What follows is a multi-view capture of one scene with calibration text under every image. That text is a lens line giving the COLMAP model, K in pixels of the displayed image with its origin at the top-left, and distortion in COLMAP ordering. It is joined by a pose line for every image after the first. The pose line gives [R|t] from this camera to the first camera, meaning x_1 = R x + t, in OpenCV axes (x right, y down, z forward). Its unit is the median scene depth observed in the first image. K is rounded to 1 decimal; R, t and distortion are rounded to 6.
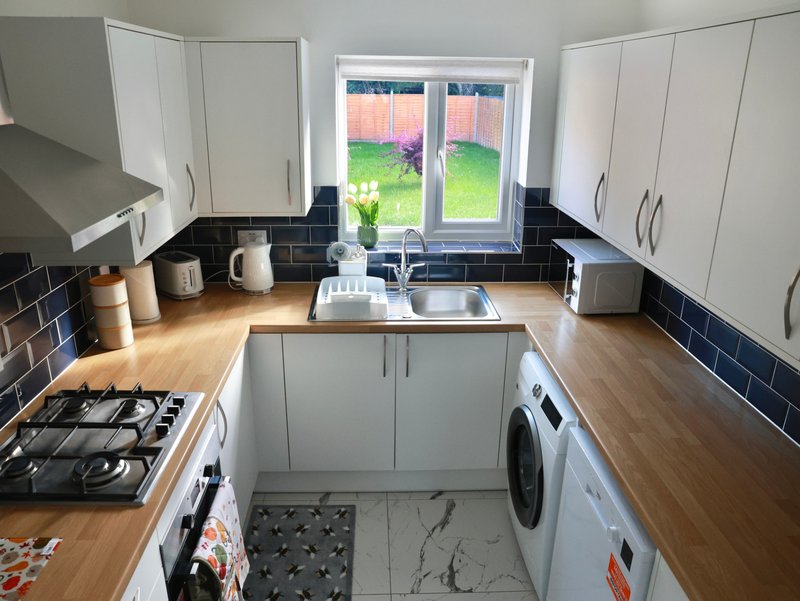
lens RADIAL K [[600.4, 0, 398.2], [0, 600.4, 297.4], [0, 0, 1]] dist [-0.058443, 0.023866]
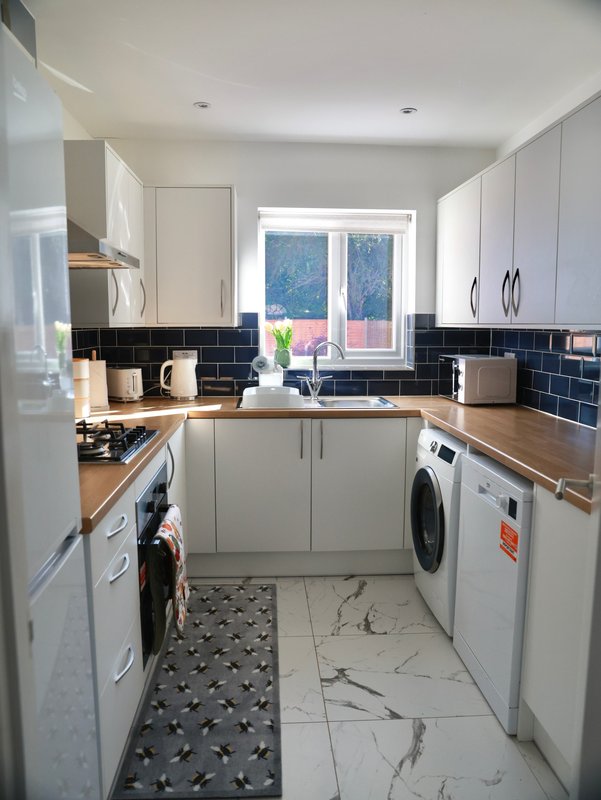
lens RADIAL K [[600.4, 0, 302.0], [0, 600.4, 402.9], [0, 0, 1]] dist [-0.058443, 0.023866]
pose [[0.999743, -0.011585, 0.019470, -0.043302], [0.015423, 0.977512, -0.210316, 0.268591], [-0.016595, 0.210563, 0.977440, -0.148846]]
